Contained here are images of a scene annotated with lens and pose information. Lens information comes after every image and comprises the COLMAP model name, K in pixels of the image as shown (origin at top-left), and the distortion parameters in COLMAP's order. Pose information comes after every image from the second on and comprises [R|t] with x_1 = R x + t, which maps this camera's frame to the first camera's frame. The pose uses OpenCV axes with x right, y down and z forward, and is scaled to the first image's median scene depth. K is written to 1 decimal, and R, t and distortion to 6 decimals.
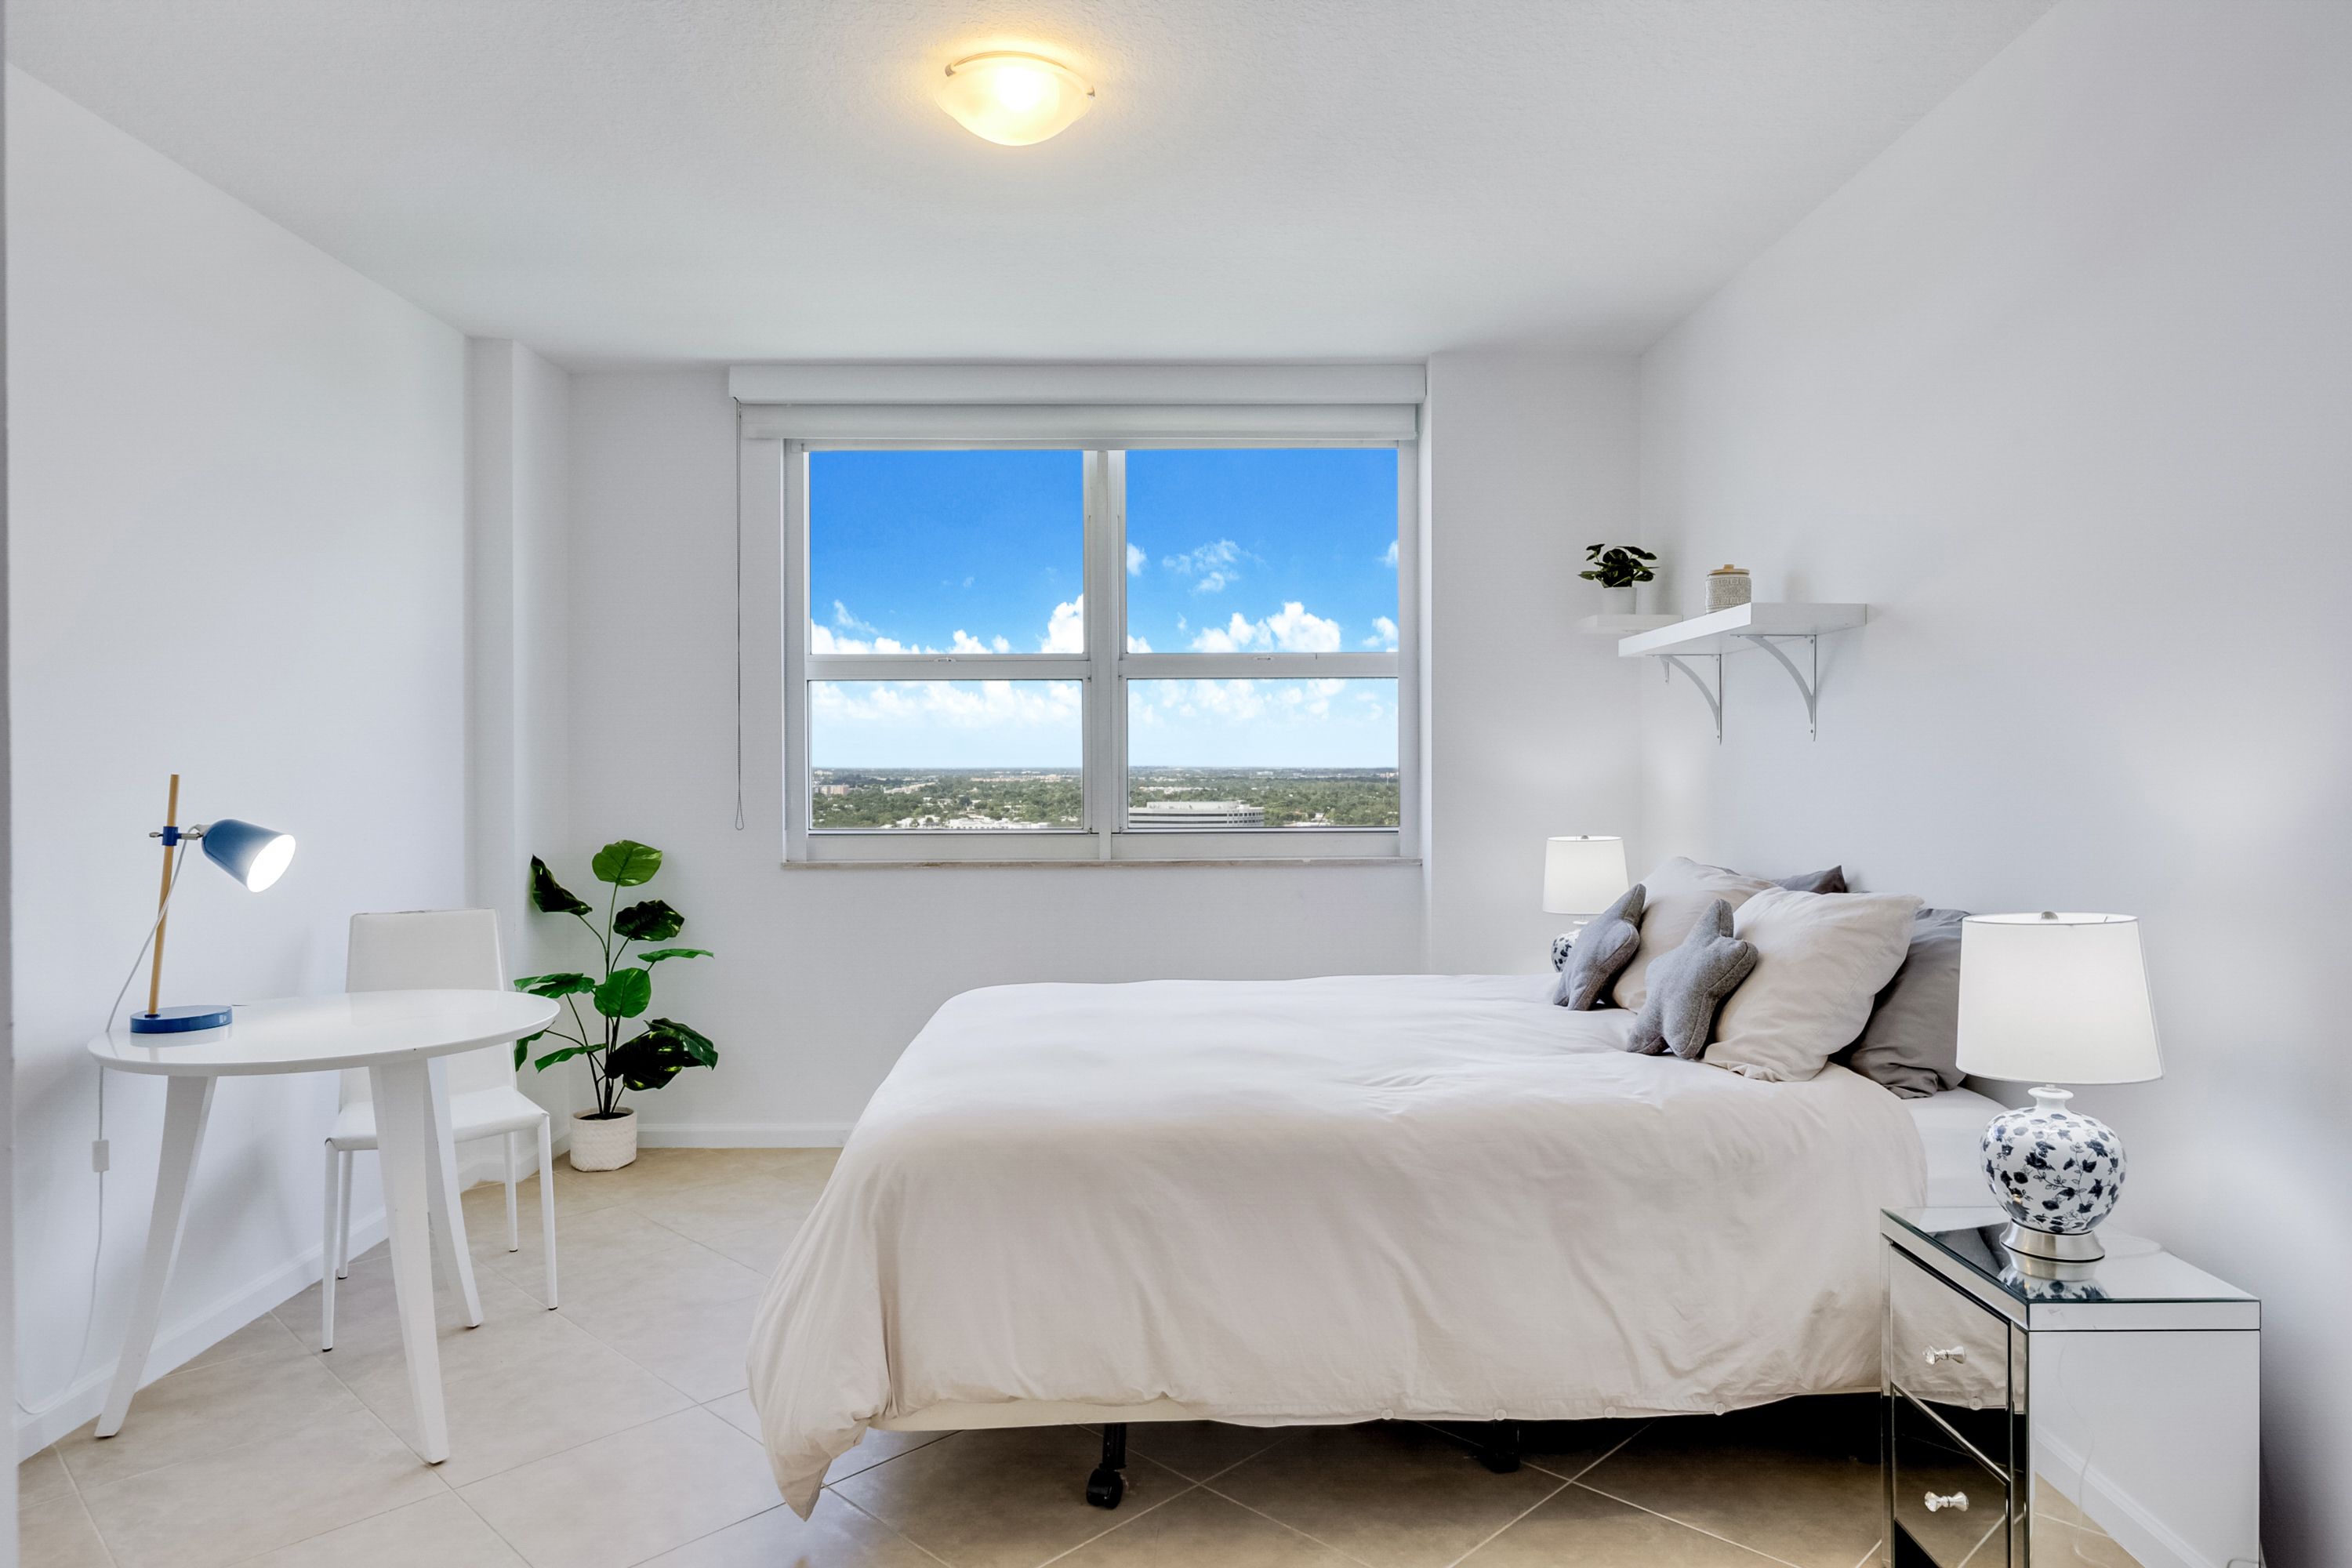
lens RADIAL K [[1428.2, 0, 1221.3], [0, 1428.2, 771.8], [0, 0, 1]] dist [-0.009194, -0.002907]
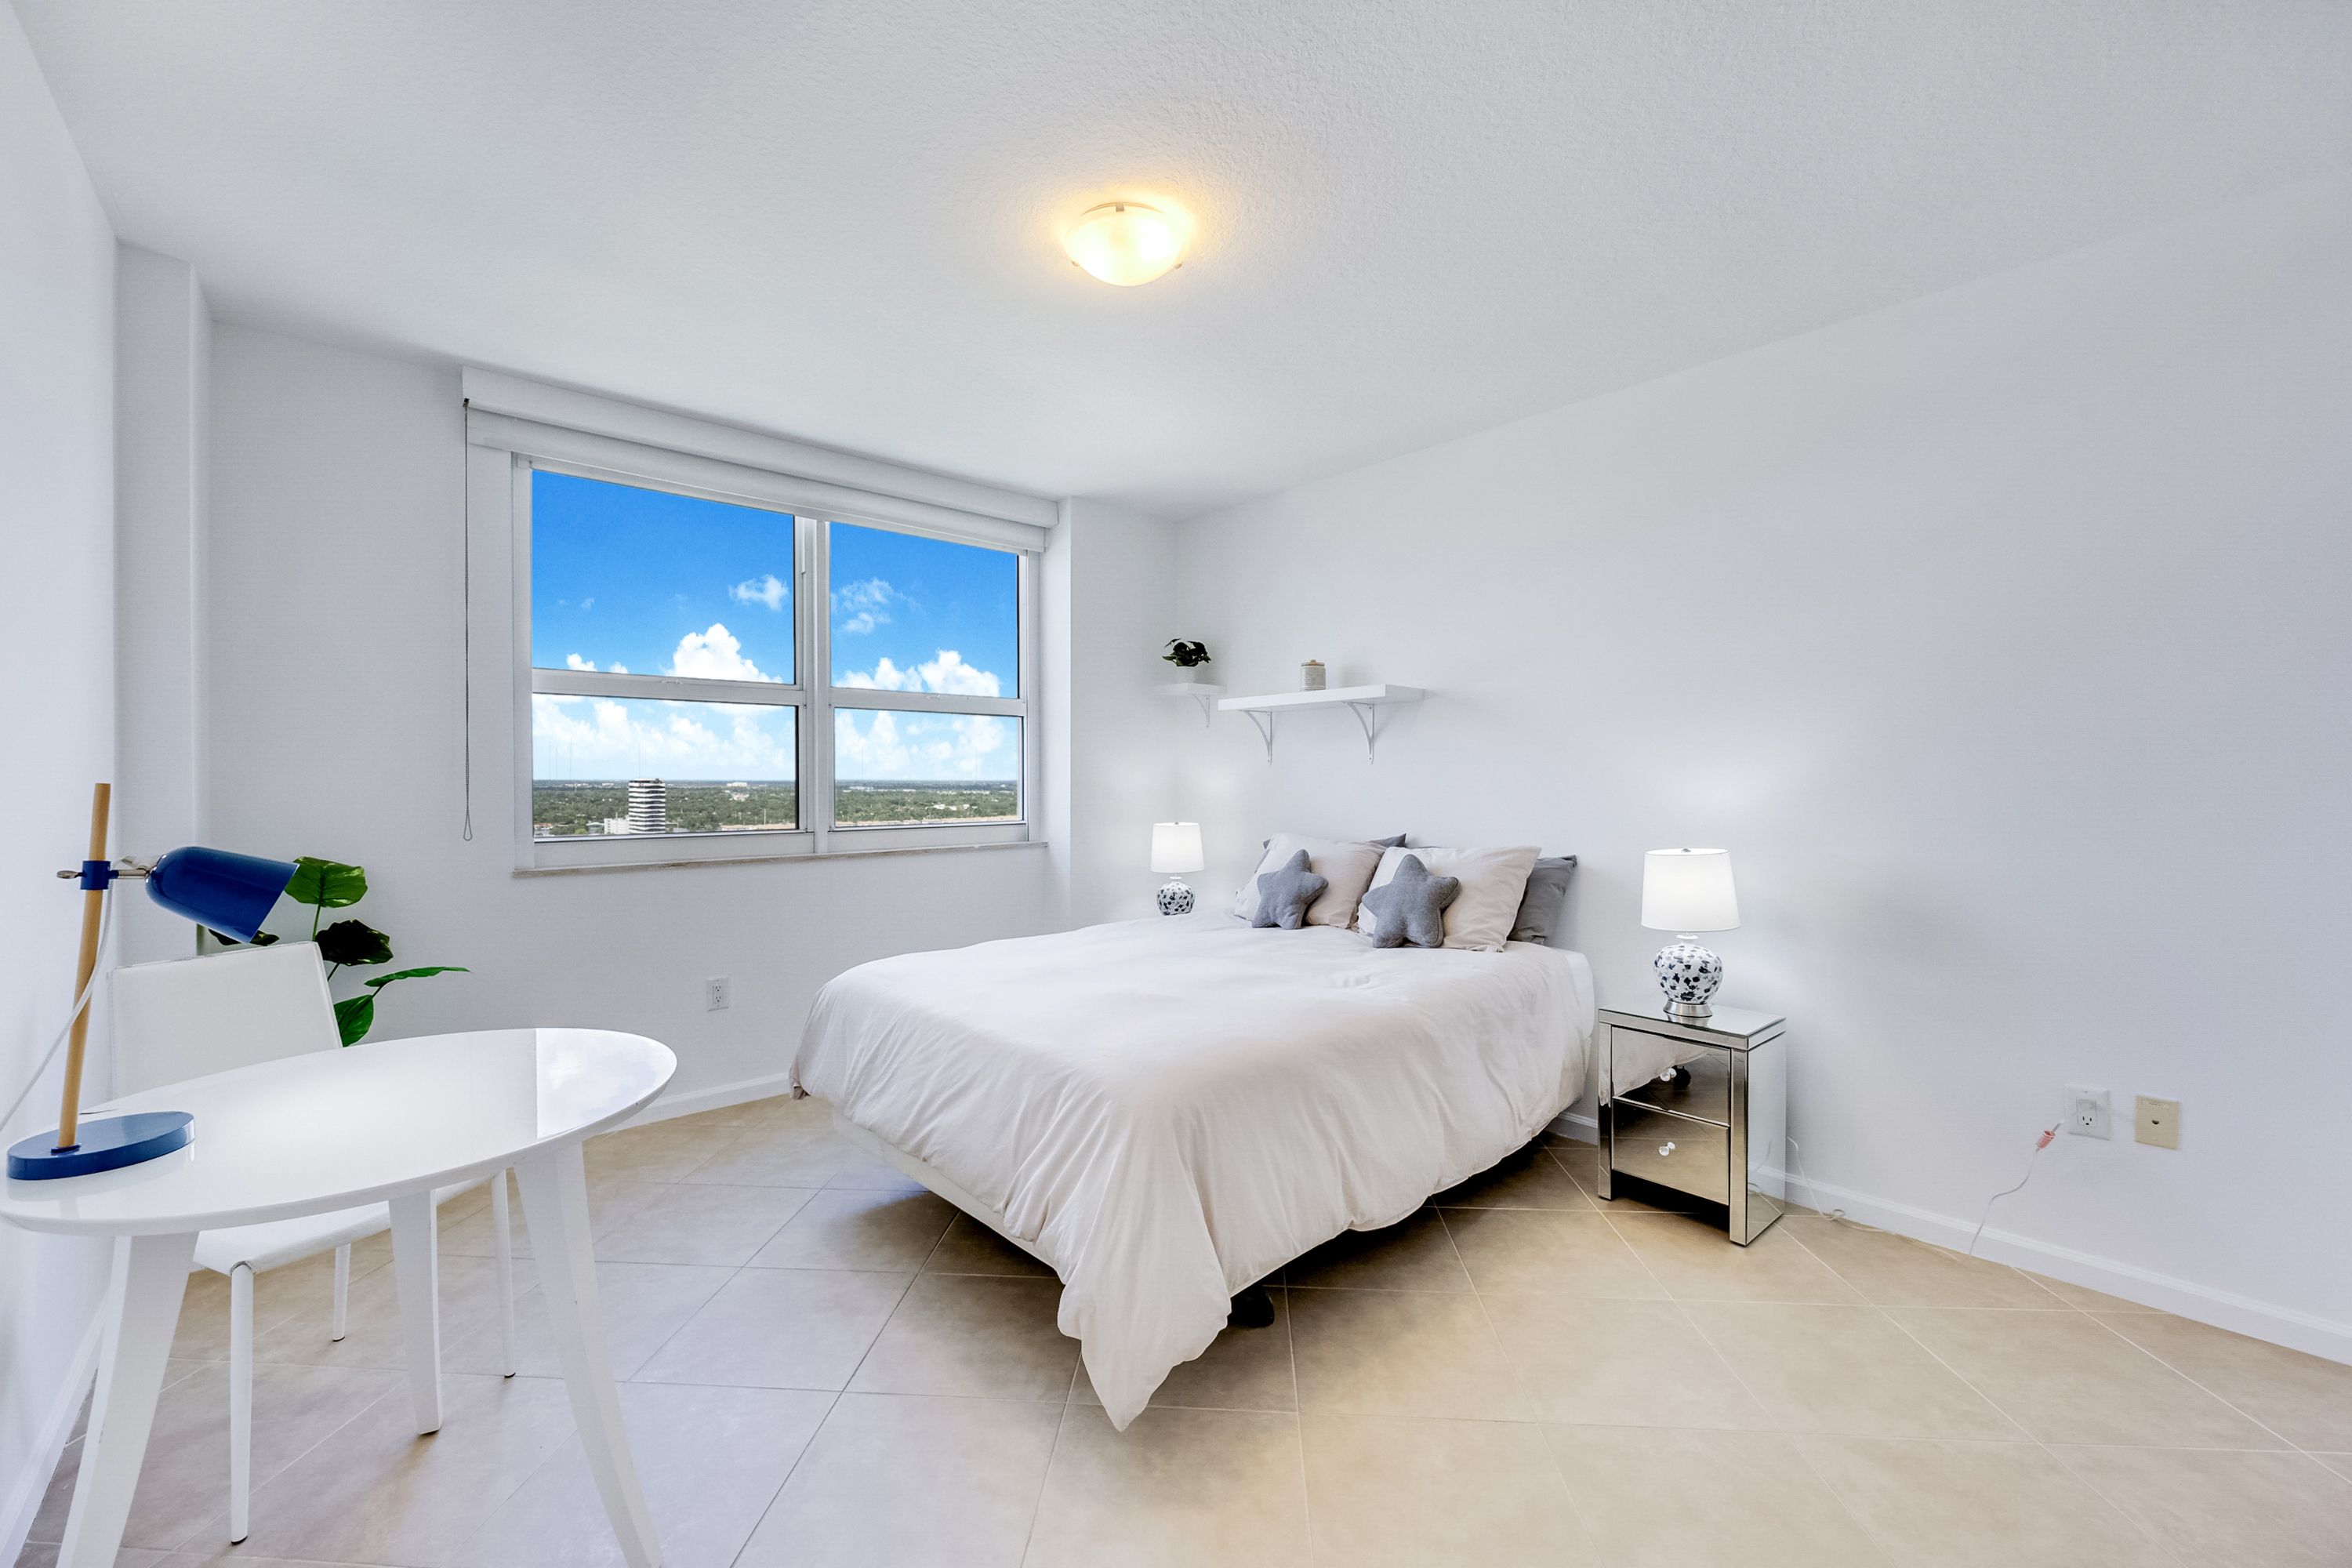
lens RADIAL K [[921.6, 0, 1175.1], [0, 921.6, 782.3], [0, 0, 1]] dist [-0.006885, -0.001052]
pose [[0.764761, -0.000044, 0.644314, -0.381253], [0.000540, 1.000000, -0.000573, 0.001310], [-0.644313, 0.000786, 0.764761, 0.209929]]
